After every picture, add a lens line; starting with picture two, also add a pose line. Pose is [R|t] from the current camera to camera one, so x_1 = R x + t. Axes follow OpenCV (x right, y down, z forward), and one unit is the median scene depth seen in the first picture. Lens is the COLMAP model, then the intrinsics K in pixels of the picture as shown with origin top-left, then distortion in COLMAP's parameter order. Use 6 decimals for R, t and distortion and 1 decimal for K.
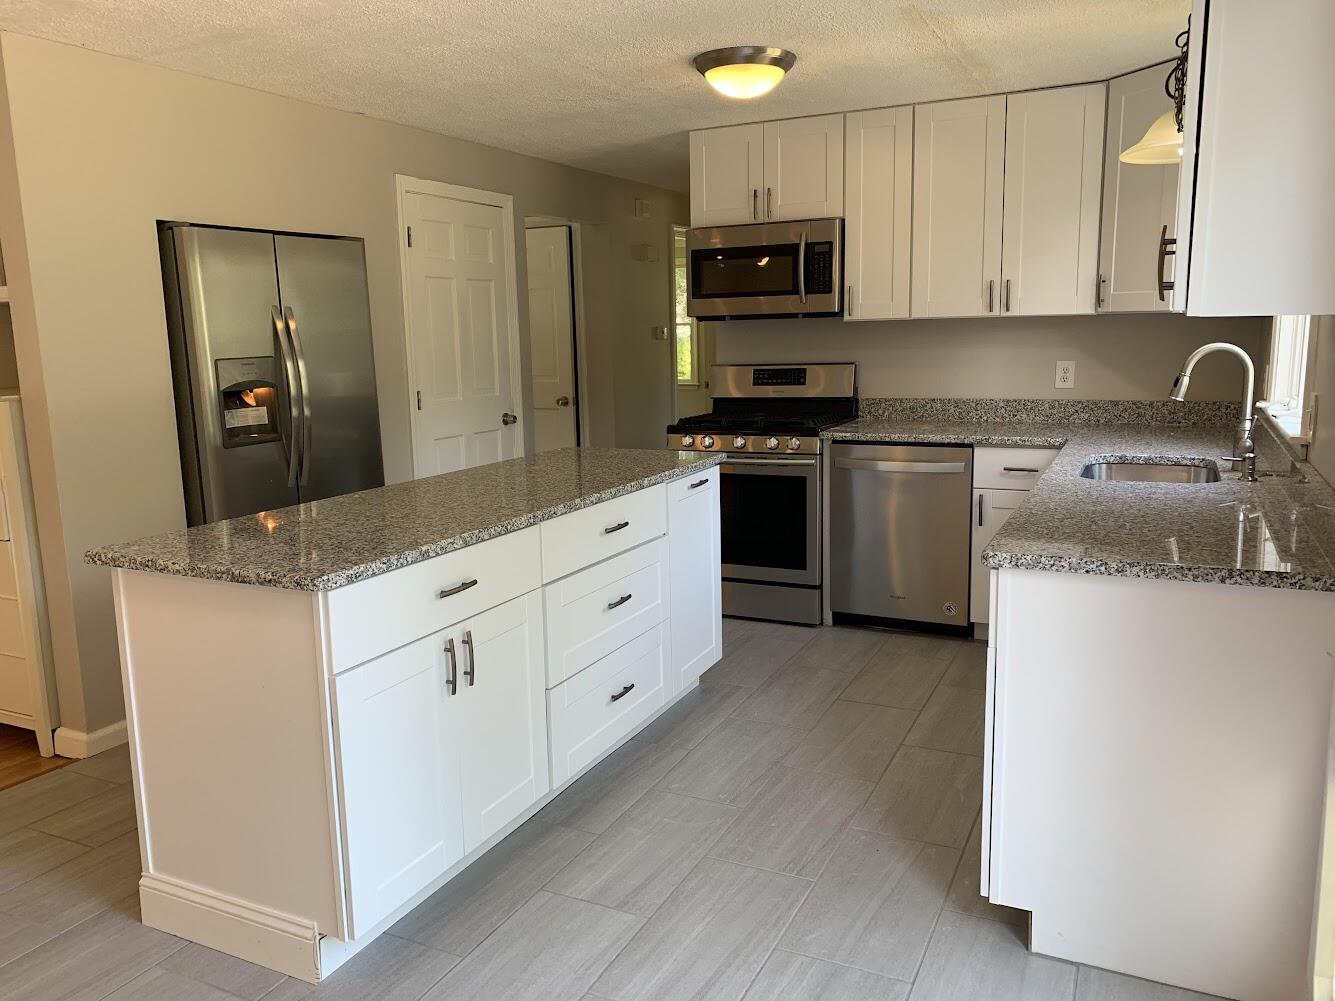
lens RADIAL K [[1032.4, 0, 667.0], [0, 1032.4, 500.4], [0, 0, 1]] dist [-0.002232, -0.000502]
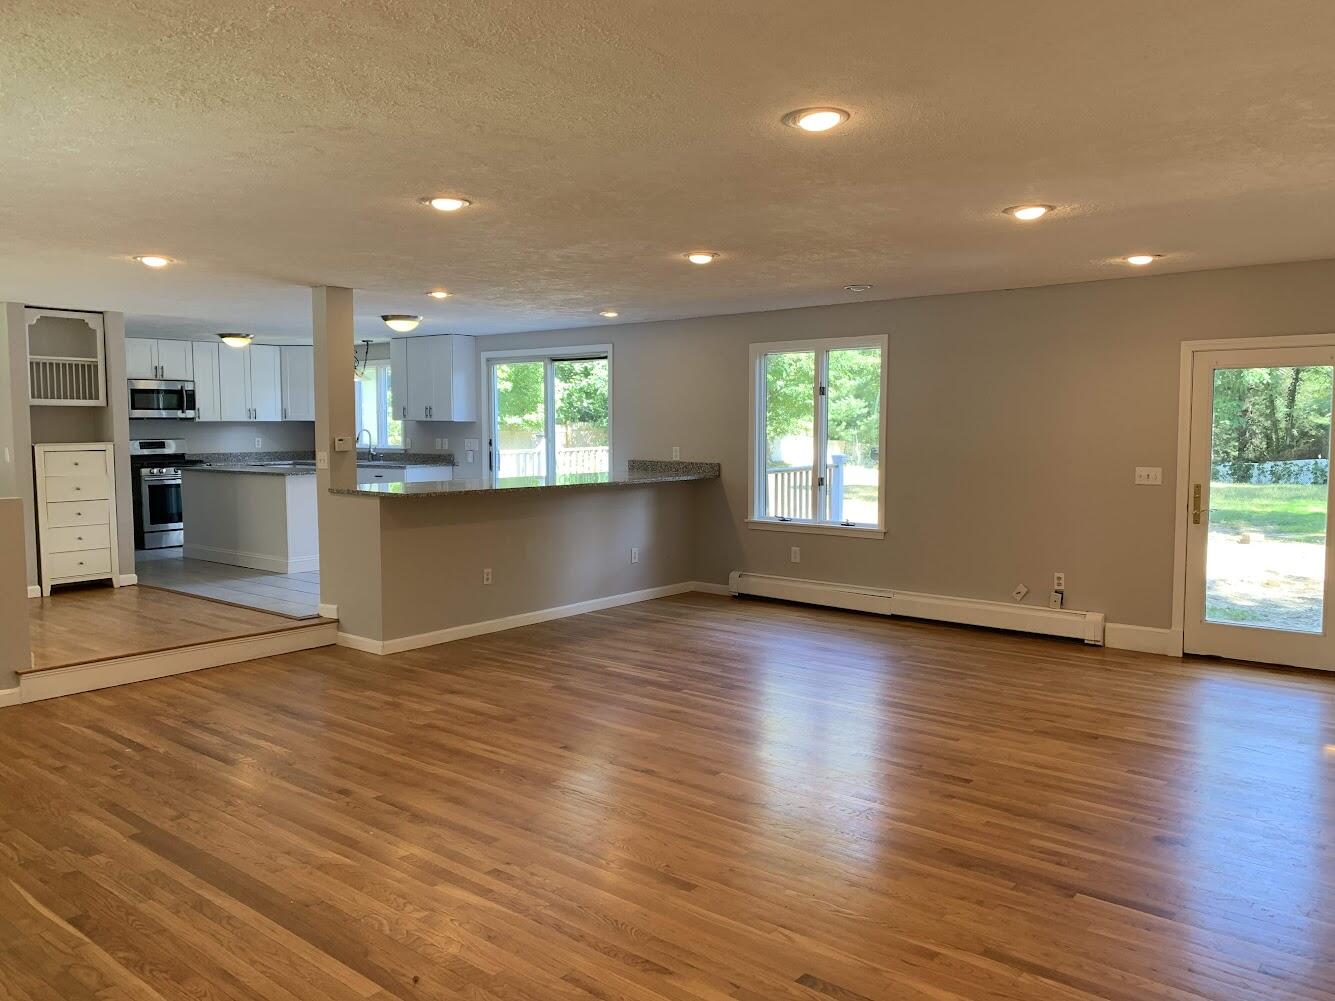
lens RADIAL K [[1032.4, 0, 668.1], [0, 1032.4, 501.5], [0, 0, 1]] dist [-0.002232, -0.000502]
pose [[0.245589, -0.046720, 0.968248, -1.958466], [0.158514, 0.987329, 0.007434, 0.179095], [-0.956326, 0.151655, 0.249883, -0.686717]]
